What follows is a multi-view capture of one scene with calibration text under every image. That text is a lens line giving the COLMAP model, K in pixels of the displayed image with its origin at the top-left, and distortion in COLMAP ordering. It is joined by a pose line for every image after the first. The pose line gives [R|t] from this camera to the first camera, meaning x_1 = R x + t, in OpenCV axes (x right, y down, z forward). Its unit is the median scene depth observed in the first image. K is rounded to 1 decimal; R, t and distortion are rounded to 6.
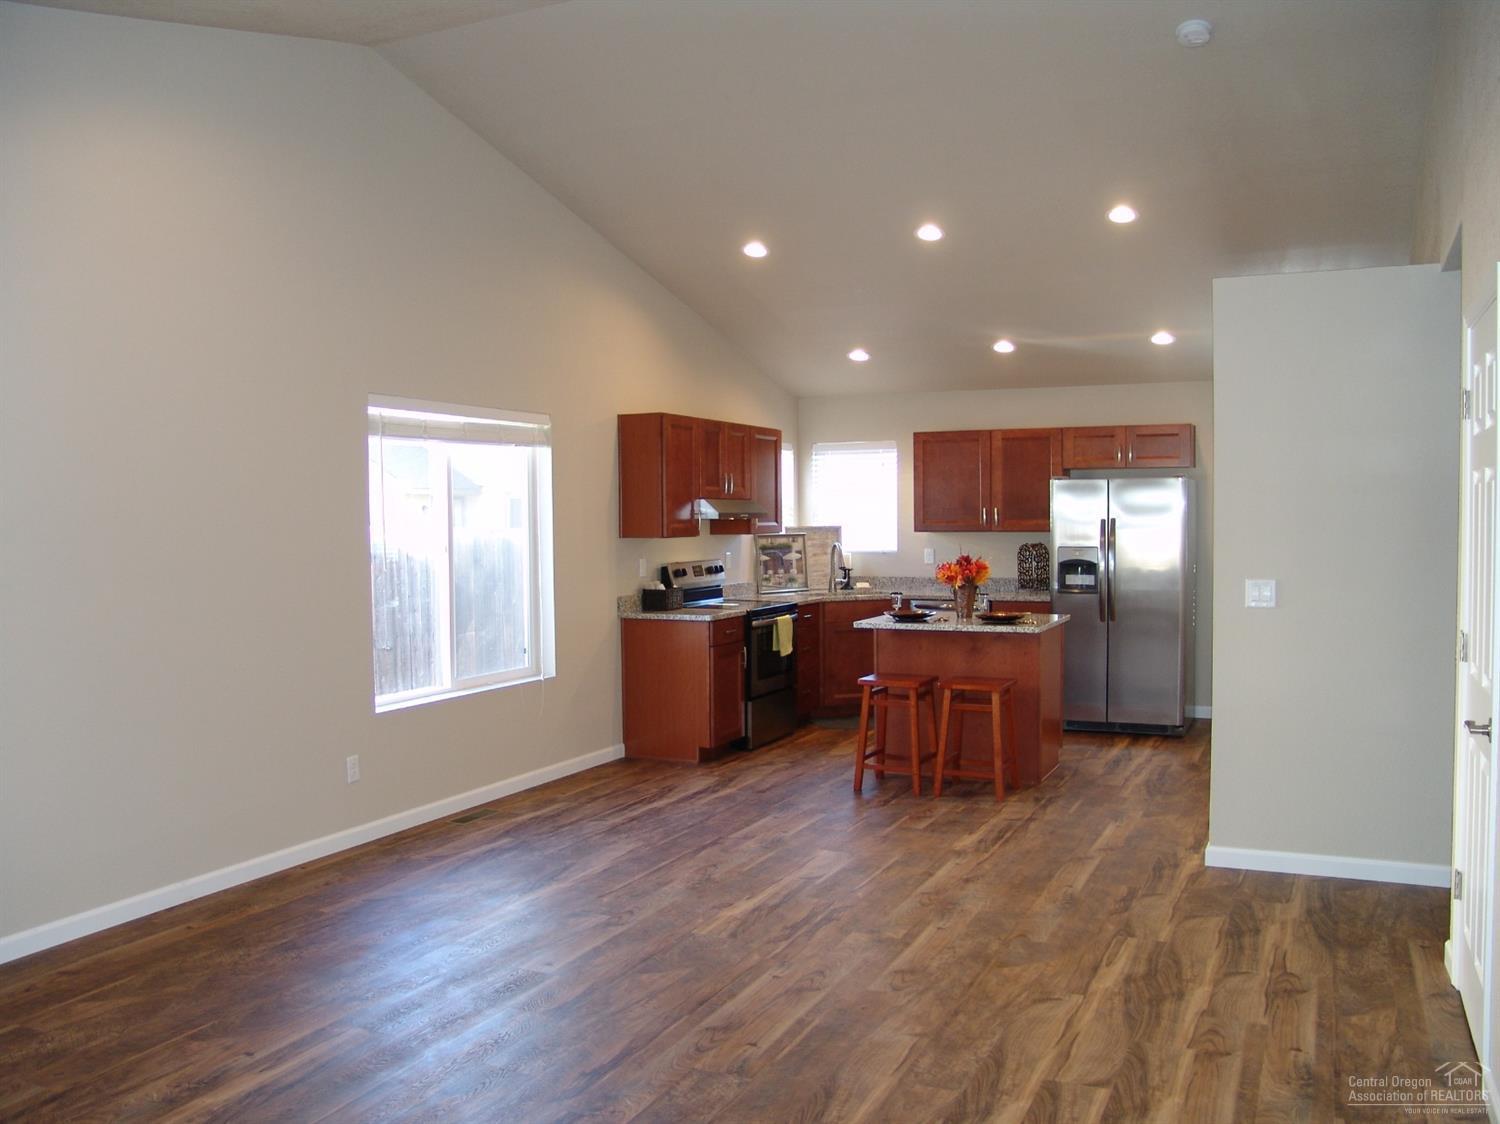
lens RADIAL K [[1250.9, 0, 750.0], [0, 1250.9, 562.0], [0, 0, 1]] dist [-0.159482, 0.138712]
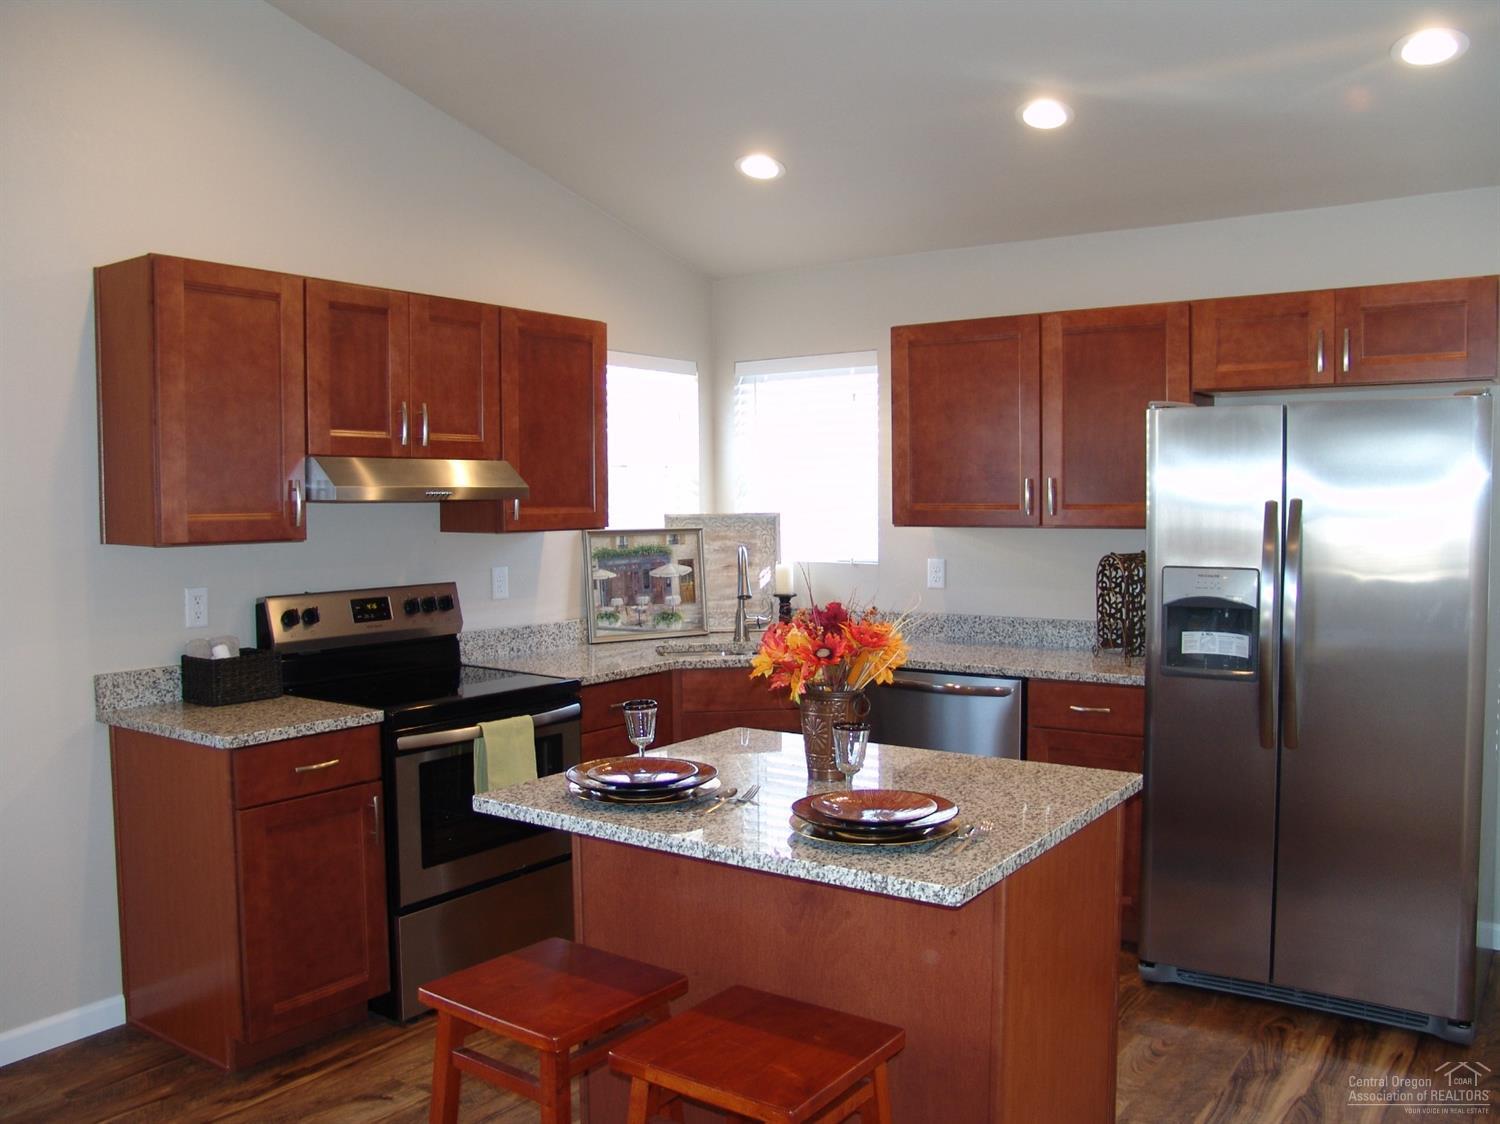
lens RADIAL K [[1250.9, 0, 750.0], [0, 1250.9, 562.0], [0, 0, 1]] dist [-0.159482, 0.138712]
pose [[0.984455, 0.009446, -0.175383, 0.198407], [-0.006752, 0.999850, 0.015952, -0.021074], [0.175507, -0.014520, 0.984371, 0.606415]]
